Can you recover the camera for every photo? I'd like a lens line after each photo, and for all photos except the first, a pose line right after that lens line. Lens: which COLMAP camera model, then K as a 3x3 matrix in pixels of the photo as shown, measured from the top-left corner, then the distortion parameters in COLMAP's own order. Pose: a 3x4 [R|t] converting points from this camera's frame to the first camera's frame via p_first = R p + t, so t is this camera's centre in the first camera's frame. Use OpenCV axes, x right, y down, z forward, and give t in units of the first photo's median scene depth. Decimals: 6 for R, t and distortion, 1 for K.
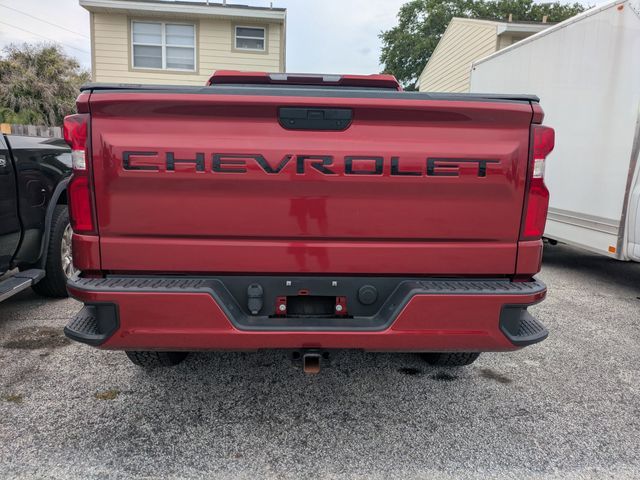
lens RADIAL K [[461.0, 0, 322.5], [0, 461.0, 239.9], [0, 0, 1]] dist [0.024029, 0.002393]
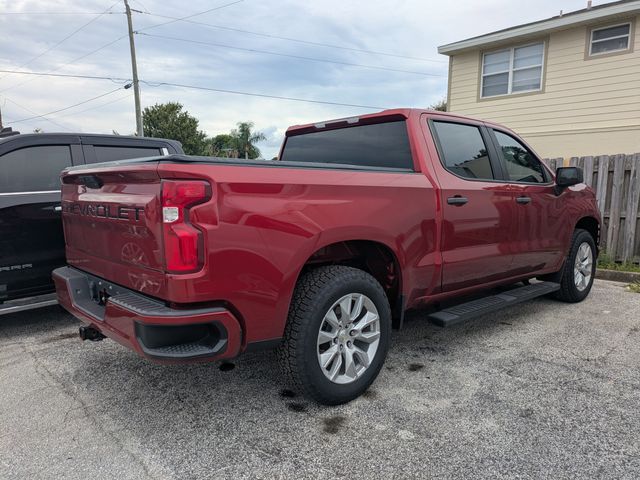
lens RADIAL K [[461.0, 0, 321.0], [0, 461.0, 240.6], [0, 0, 1]] dist [0.024029, 0.002393]
pose [[0.659159, 0.059786, -0.749623, 0.163938], [-0.091899, 0.995767, -0.001392, -0.012369], [0.746367, 0.069807, 0.661863, 0.050877]]
